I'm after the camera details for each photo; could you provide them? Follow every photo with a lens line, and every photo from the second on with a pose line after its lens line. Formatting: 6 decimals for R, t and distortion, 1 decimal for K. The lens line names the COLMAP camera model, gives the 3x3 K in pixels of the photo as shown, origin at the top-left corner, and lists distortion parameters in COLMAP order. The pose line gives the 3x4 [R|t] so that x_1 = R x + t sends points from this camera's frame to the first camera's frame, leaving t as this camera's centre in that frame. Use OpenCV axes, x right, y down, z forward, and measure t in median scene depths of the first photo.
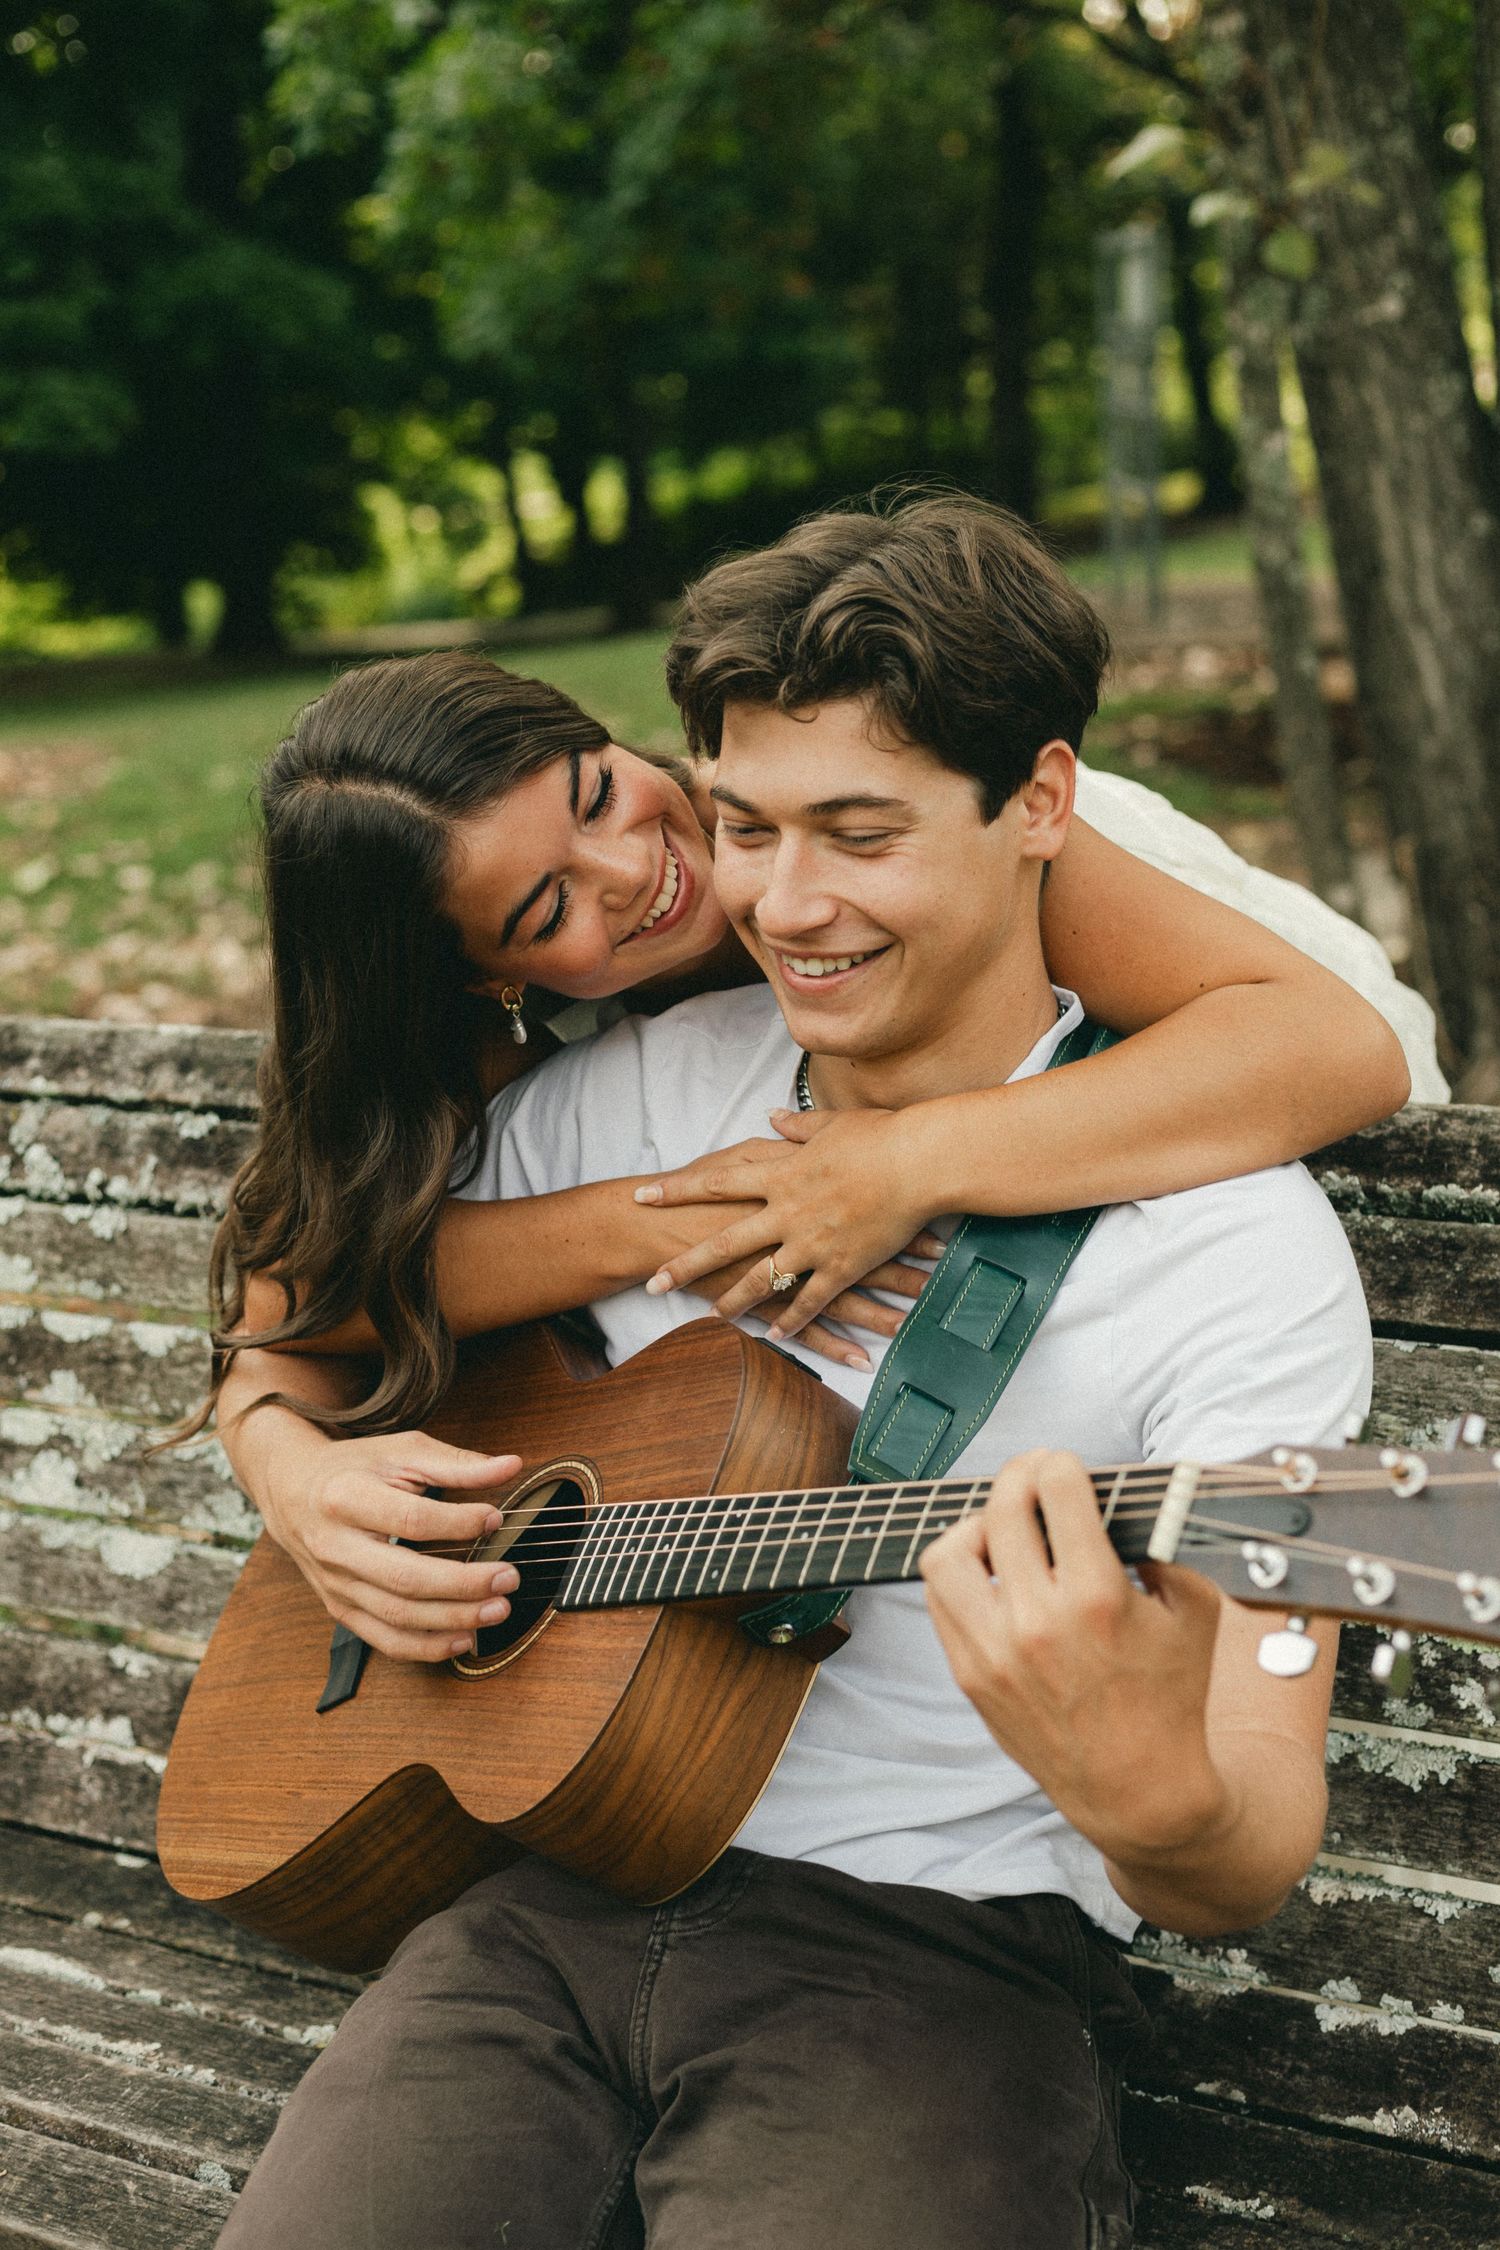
lens RADIAL K [[3443.6, 0, 750.0], [0, 3443.6, 1125.0], [0, 0, 1]] dist [-0.014297, 0.010279]
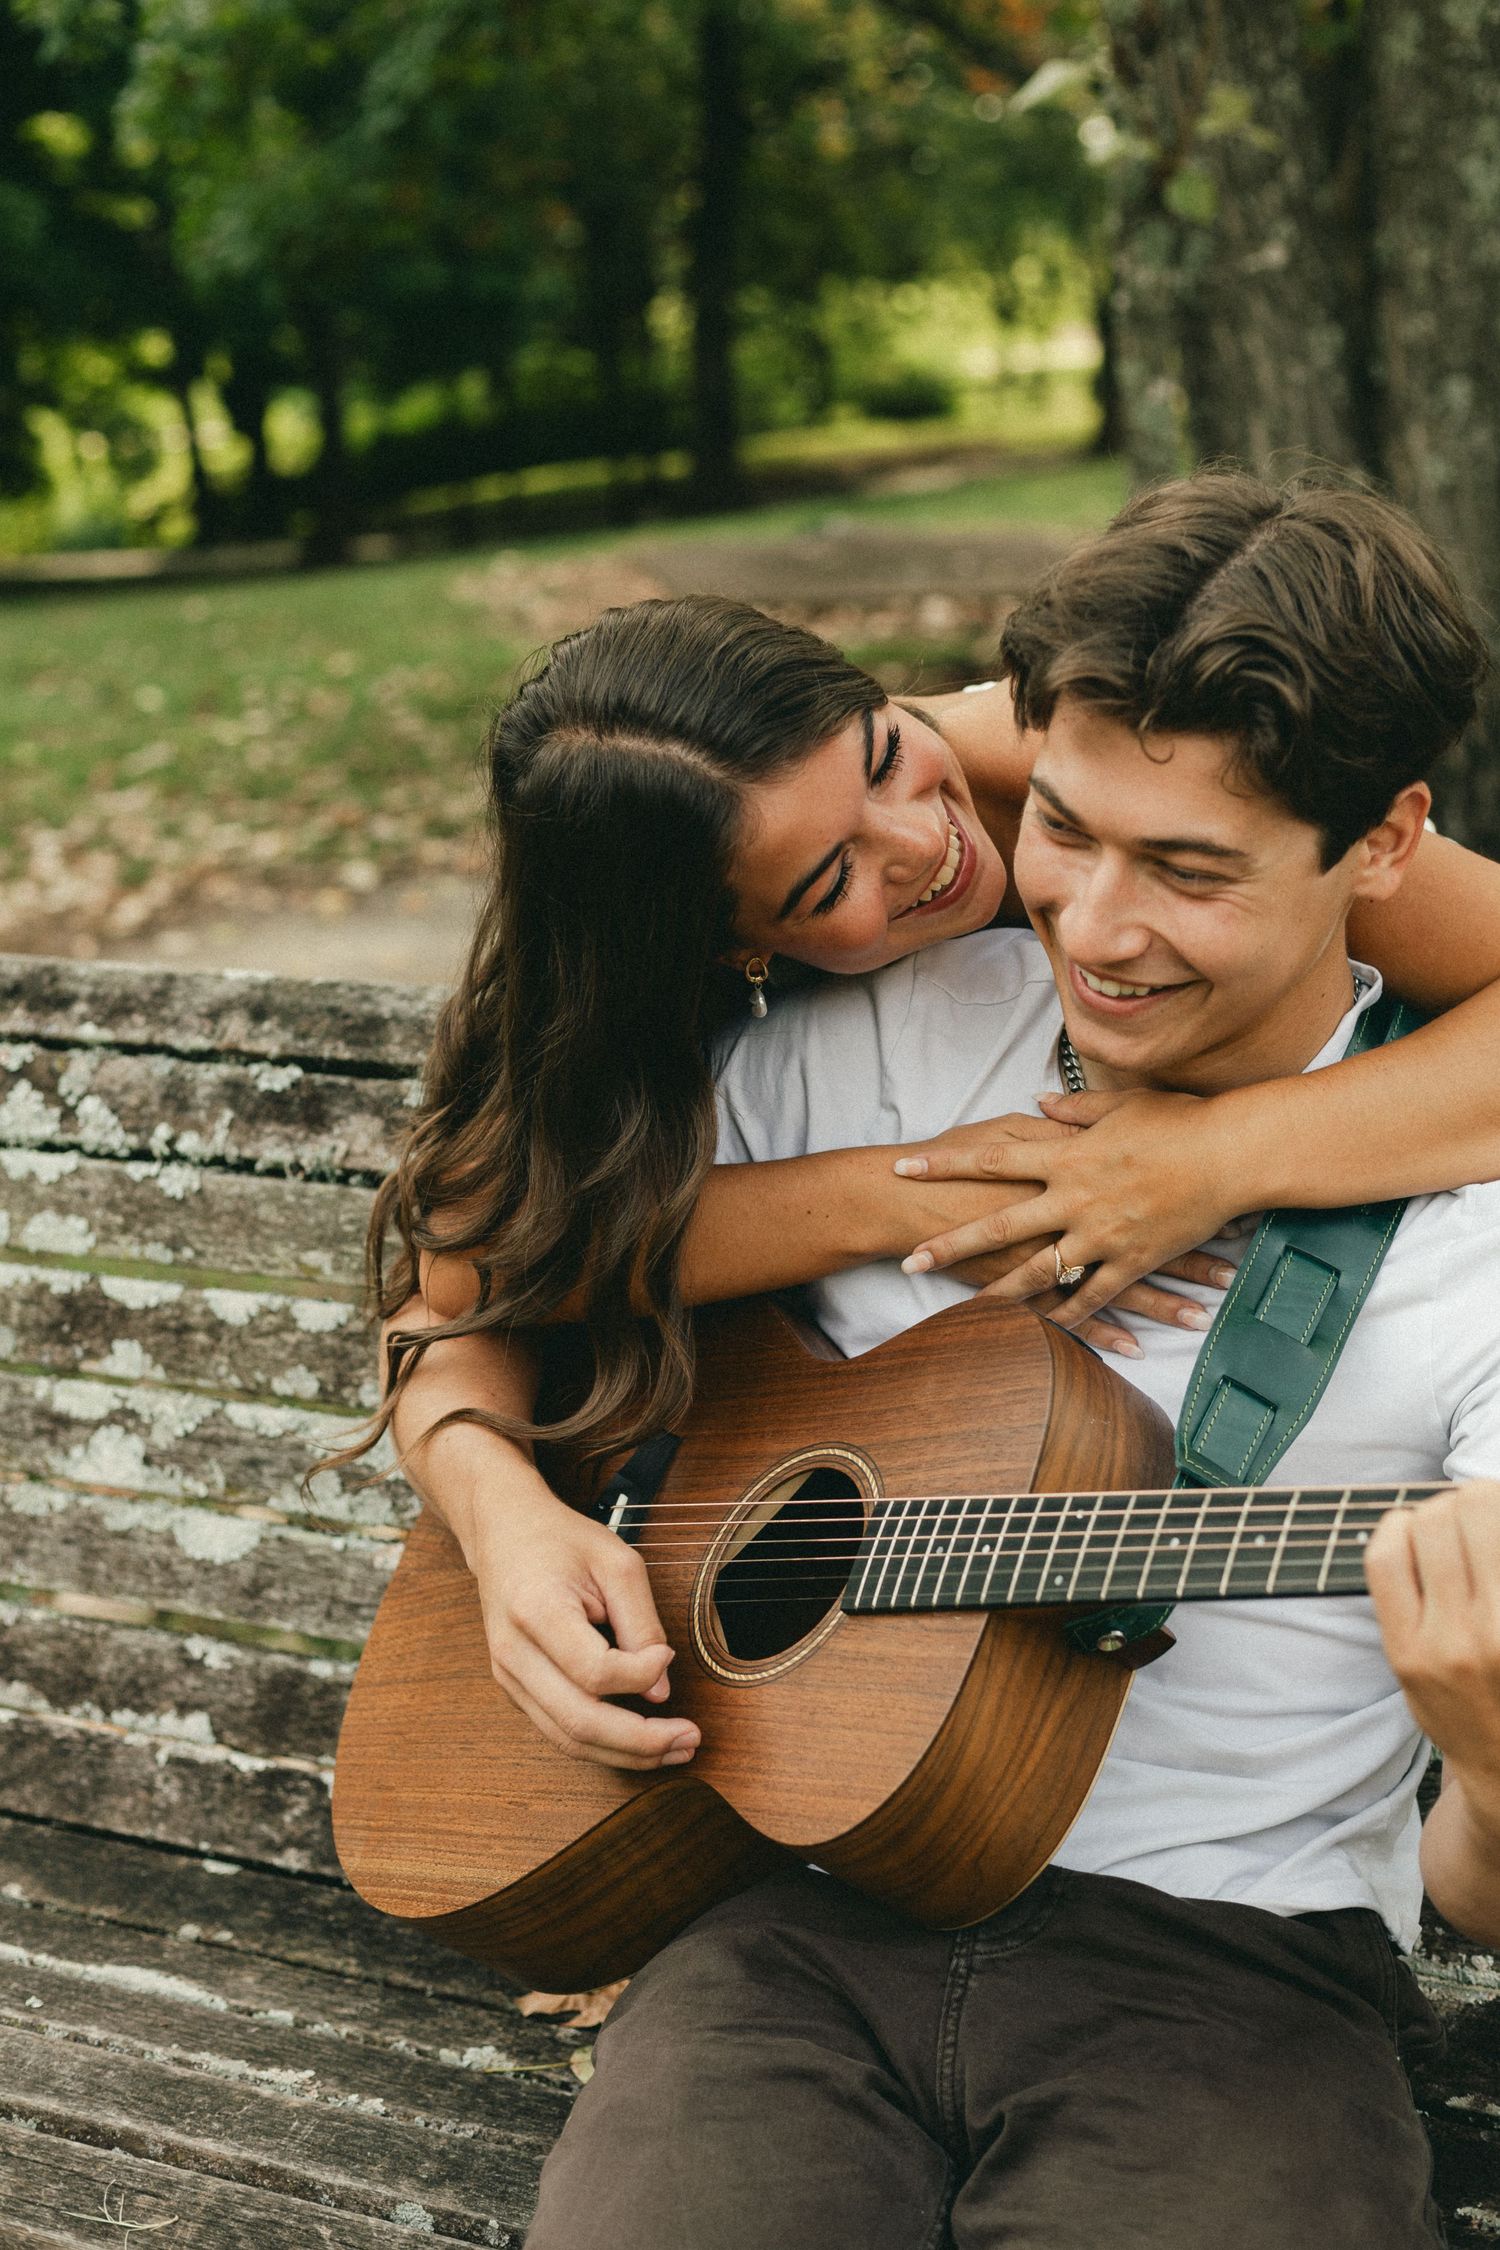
lens RADIAL K [[3443.6, 0, 750.0], [0, 3443.6, 1125.0], [0, 0, 1]] dist [-0.014297, 0.010279]
pose [[0.994406, 0.010261, 0.105130, -0.132290], [-0.011951, 0.999809, 0.015453, -0.003067], [-0.104951, -0.016623, 0.994338, 0.059550]]
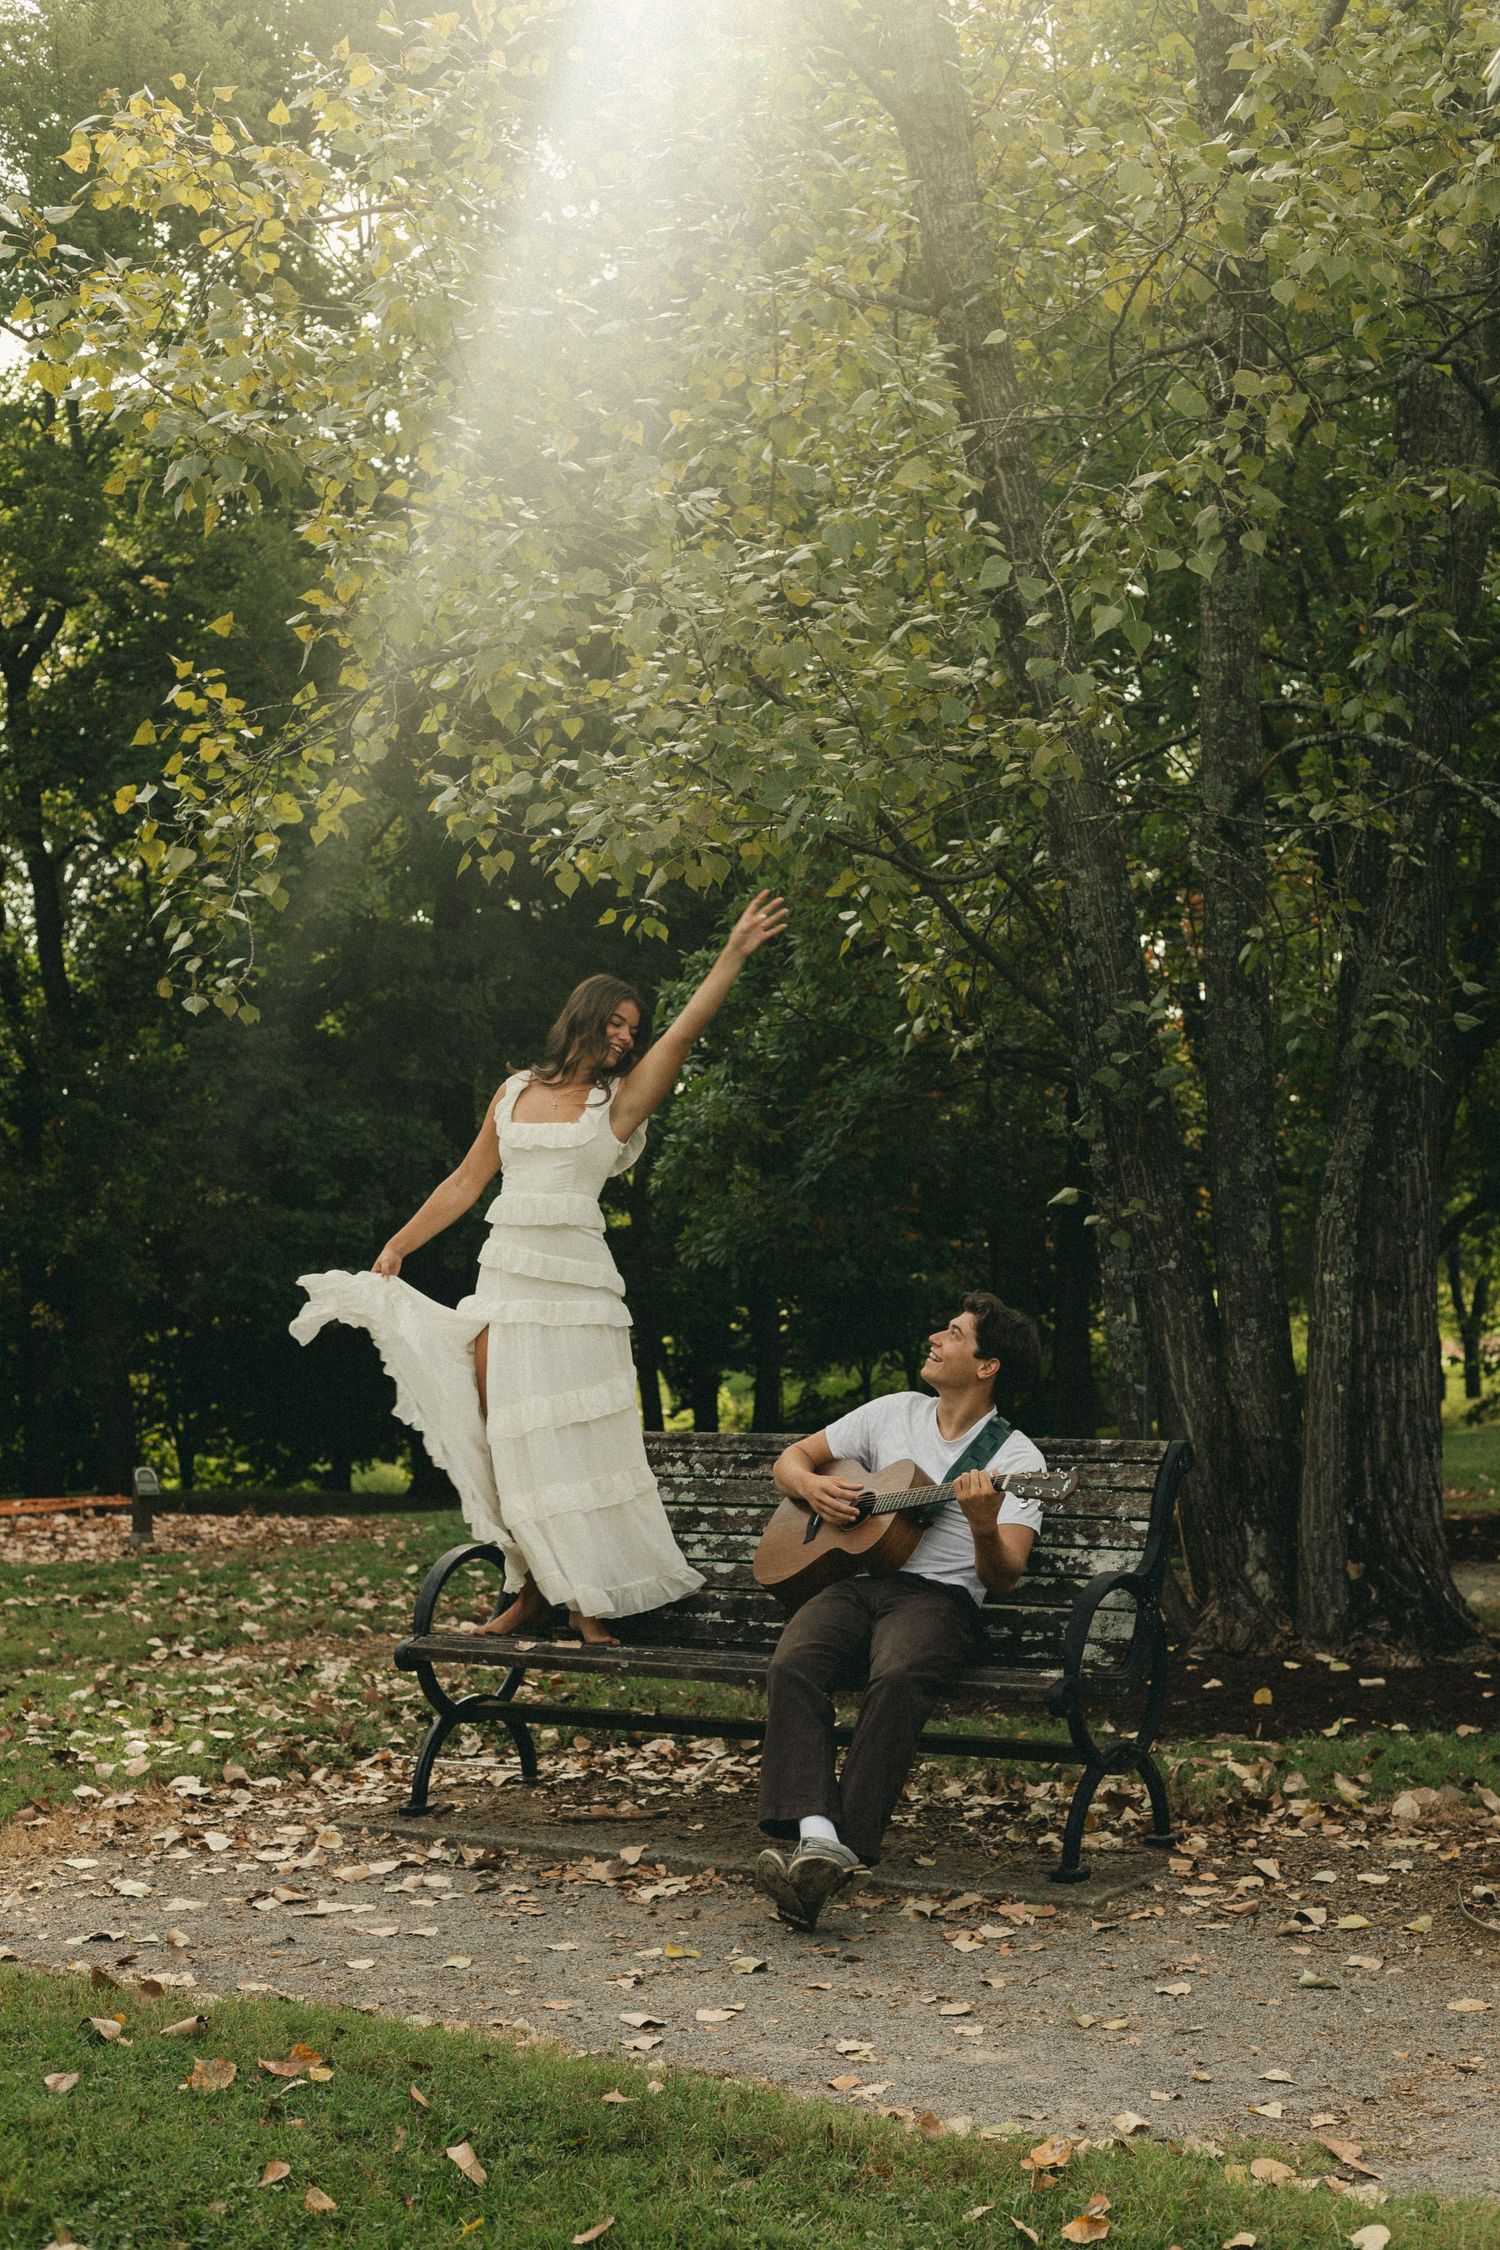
lens RADIAL K [[3443.6, 0, 750.0], [0, 3443.6, 1125.0], [0, 0, 1]] dist [-0.014297, 0.010279]
pose [[0.997885, 0.054806, -0.034961, -0.048019], [-0.062158, 0.961886, -0.266292, 0.640269], [0.019035, 0.267901, 0.963258, -2.637576]]
